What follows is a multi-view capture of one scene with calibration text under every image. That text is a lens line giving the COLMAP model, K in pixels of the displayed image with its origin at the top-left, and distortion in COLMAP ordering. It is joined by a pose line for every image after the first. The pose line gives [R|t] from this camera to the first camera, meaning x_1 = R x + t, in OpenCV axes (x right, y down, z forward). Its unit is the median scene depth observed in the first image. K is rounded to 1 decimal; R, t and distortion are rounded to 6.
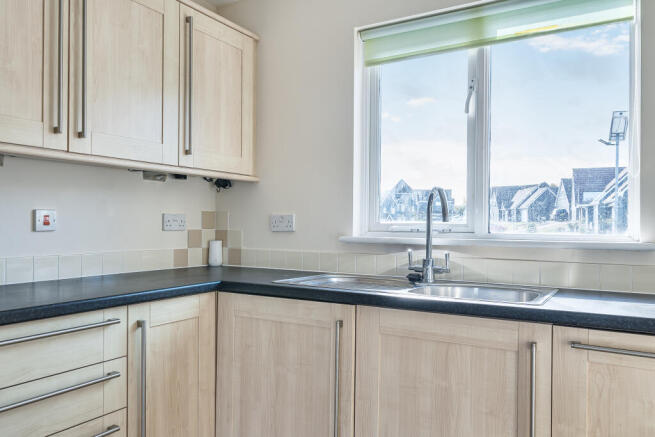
lens RADIAL K [[489.8, 0, 327.5], [0, 489.8, 218.5], [0, 0, 1]] dist [0.000627, 0.001013]
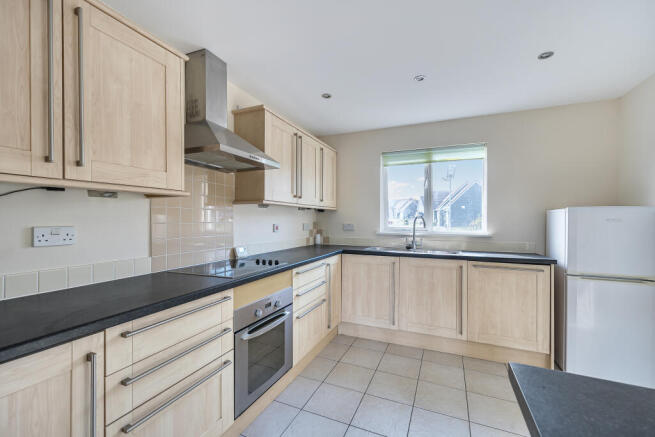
lens RADIAL K [[272.7, 0, 327.5], [0, 272.7, 218.5], [0, 0, 1]] dist [-0.000234, 0.000012]
pose [[0.992395, -0.002886, 0.123064, -0.443518], [0.002108, 0.999977, 0.006454, -0.050774], [-0.123080, -0.006145, 0.992378, -0.447479]]
